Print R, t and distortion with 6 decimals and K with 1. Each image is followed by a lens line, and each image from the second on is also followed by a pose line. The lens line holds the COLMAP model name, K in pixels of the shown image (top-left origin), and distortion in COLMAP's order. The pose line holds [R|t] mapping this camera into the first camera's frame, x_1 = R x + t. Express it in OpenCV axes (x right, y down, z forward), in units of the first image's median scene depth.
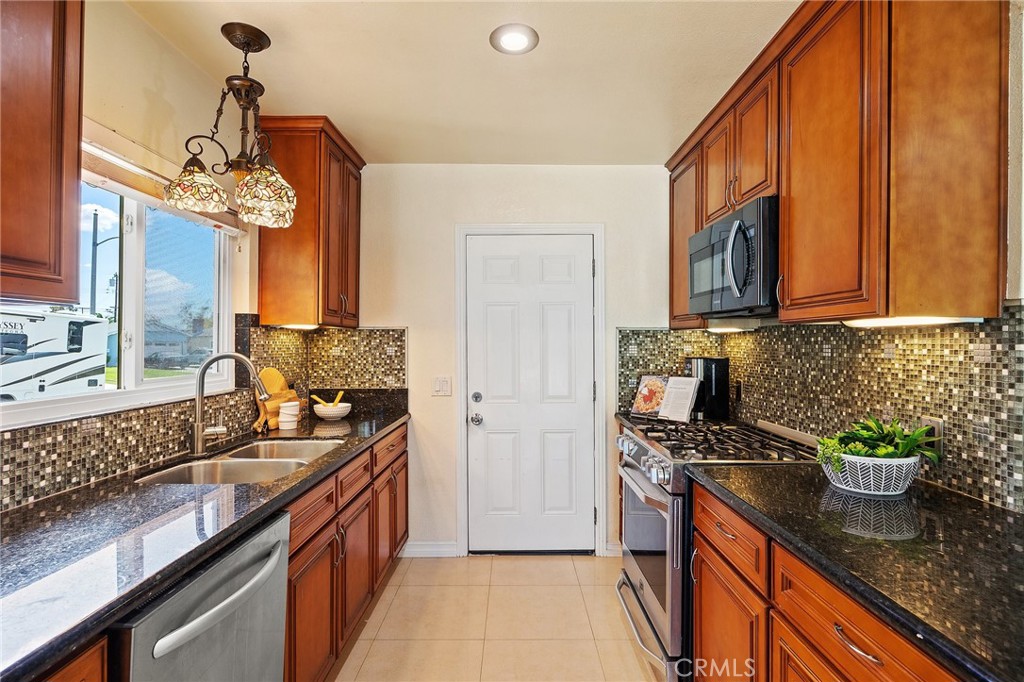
lens RADIAL K [[493.1, 0, 513.4], [0, 493.1, 342.9], [0, 0, 1]] dist [-0.011372, -0.000753]
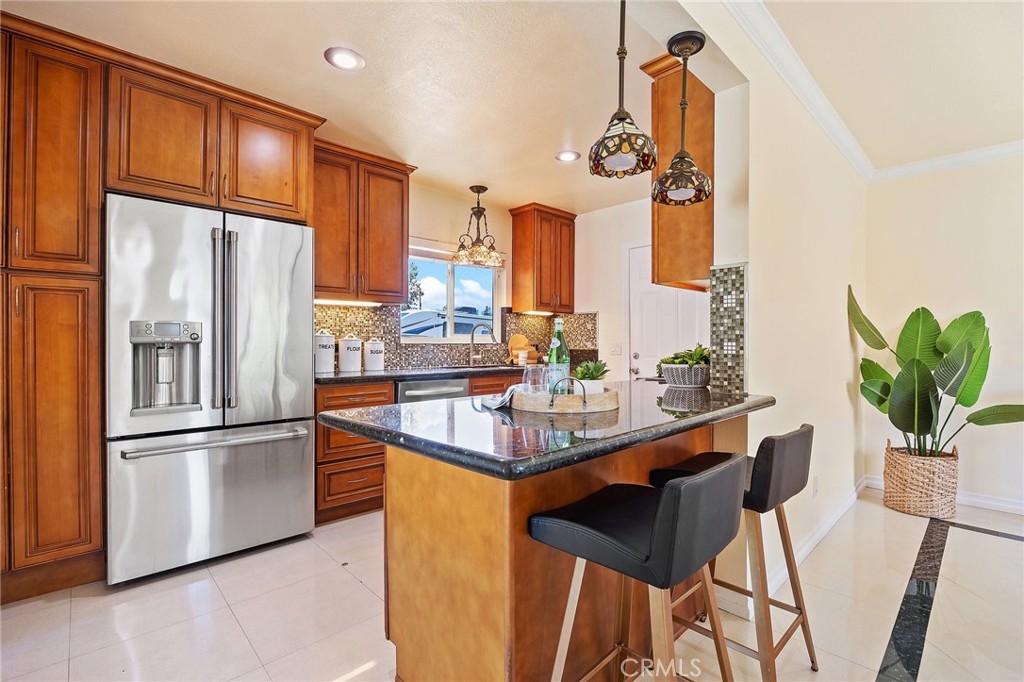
lens RADIAL K [[458.4, 0, 512.6], [0, 458.4, 343.3], [0, 0, 1]] dist [-0.013795, 0.001021]
pose [[0.690185, 0.001285, -0.723632, 0.873704], [-0.000105, 0.999999, 0.001675, 0.089623], [0.723633, -0.001080, 0.690184, -0.306603]]
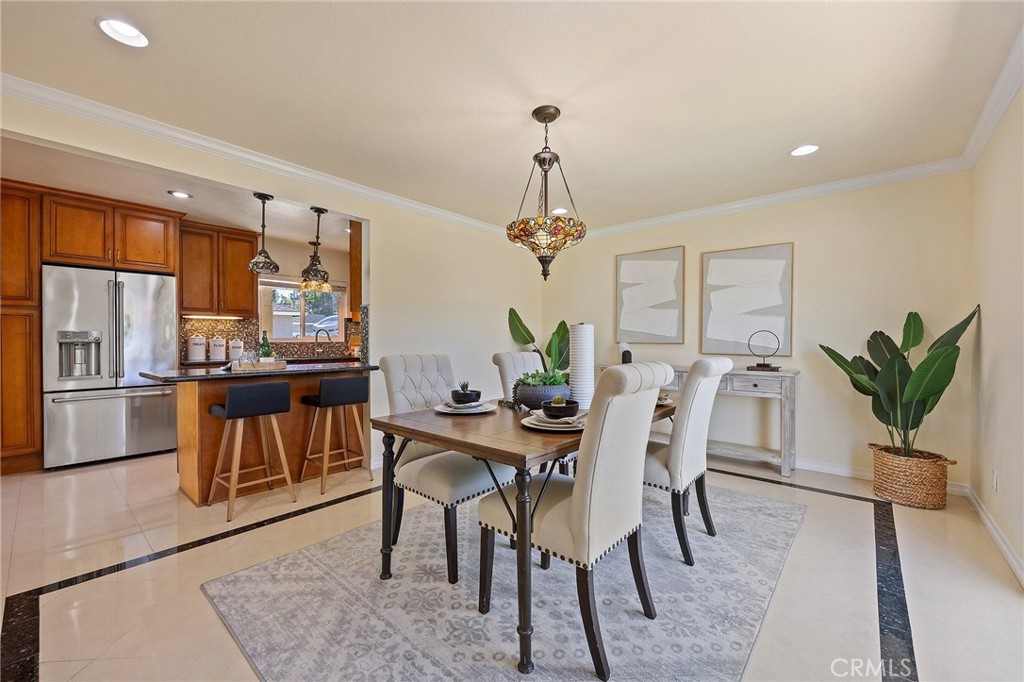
lens RADIAL K [[408.9, 0, 512.2], [0, 408.9, 343.2], [0, 0, 1]] dist [-0.001241, -0.000540]
pose [[0.756025, 0.000614, -0.654542, 1.959513], [0.003868, 0.999978, 0.005406, 0.091147], [0.654531, -0.006619, 0.756006, -0.275589]]
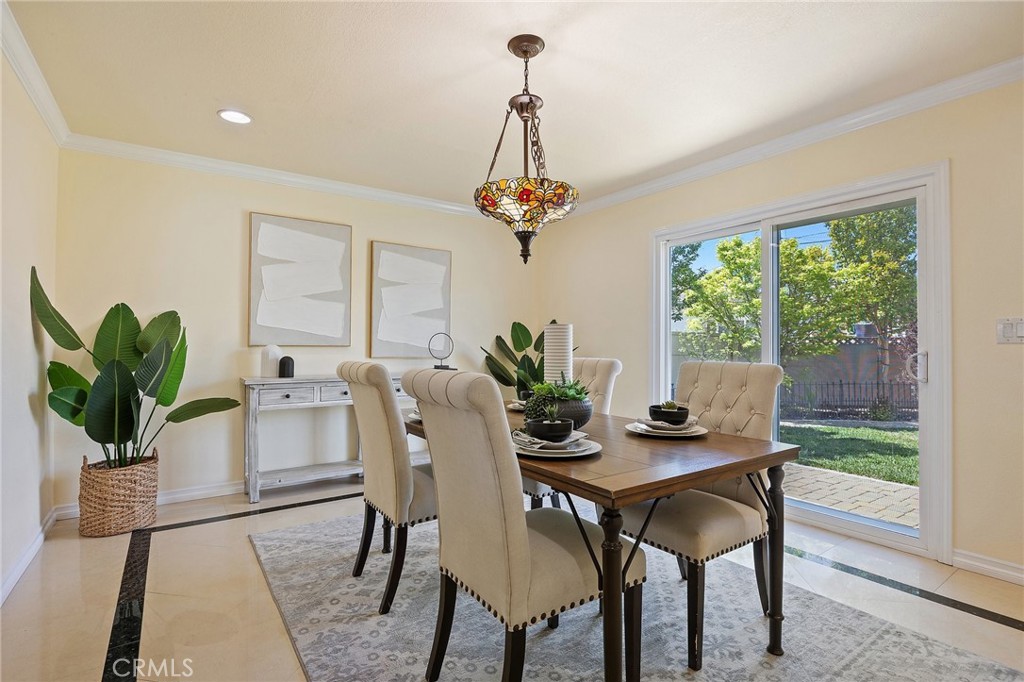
lens RADIAL K [[493.1, 0, 523.0], [0, 493.1, 338.6], [0, 0, 1]] dist [-0.011372, -0.000753]
pose [[0.815378, 0.003207, 0.578920, 0.856619], [0.000488, 0.999980, -0.006226, 0.089773], [-0.578928, 0.005359, 0.815361, -0.209356]]
